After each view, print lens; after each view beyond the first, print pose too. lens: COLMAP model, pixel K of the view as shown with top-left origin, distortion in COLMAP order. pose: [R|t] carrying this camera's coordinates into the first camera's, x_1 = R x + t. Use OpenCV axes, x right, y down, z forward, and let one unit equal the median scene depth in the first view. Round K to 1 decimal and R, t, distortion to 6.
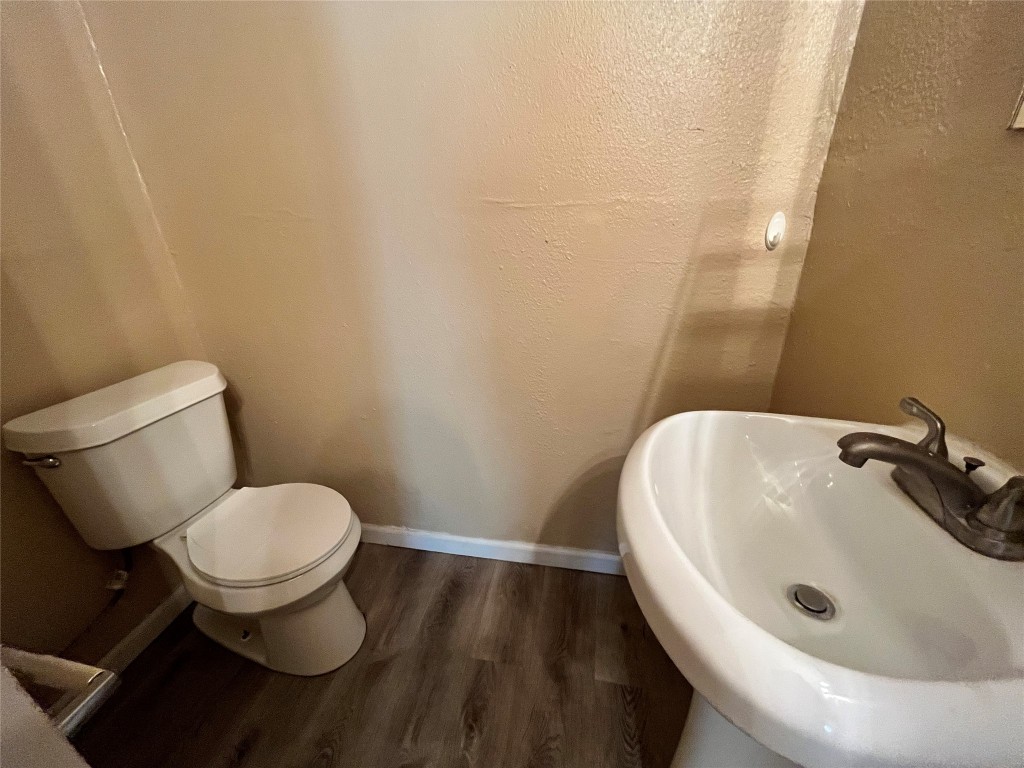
lens RADIAL K [[413.2, 0, 515.8], [0, 413.2, 381.8], [0, 0, 1]] dist [-0.005224, -0.000463]
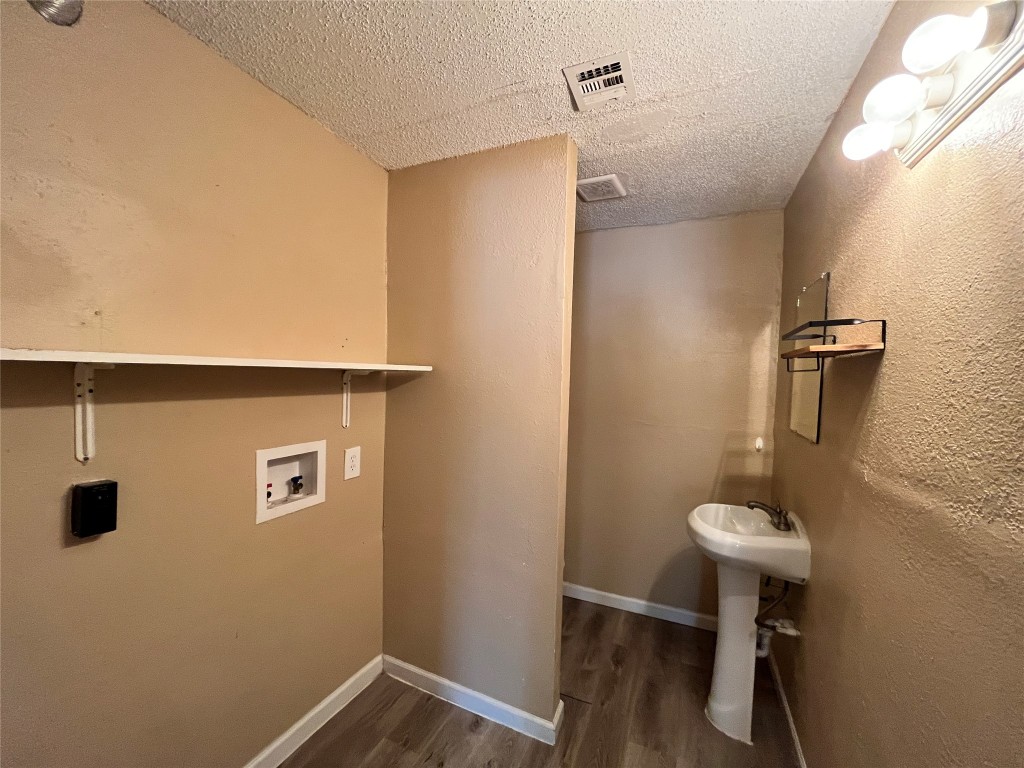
lens RADIAL K [[413.2, 0, 509.9], [0, 413.2, 391.3], [0, 0, 1]] dist [-0.005224, -0.000463]
pose [[0.970191, 0.066972, -0.232902, -0.251303], [-0.148594, 0.923591, -0.353411, 0.410969], [0.191437, 0.377484, 0.906012, -1.555012]]
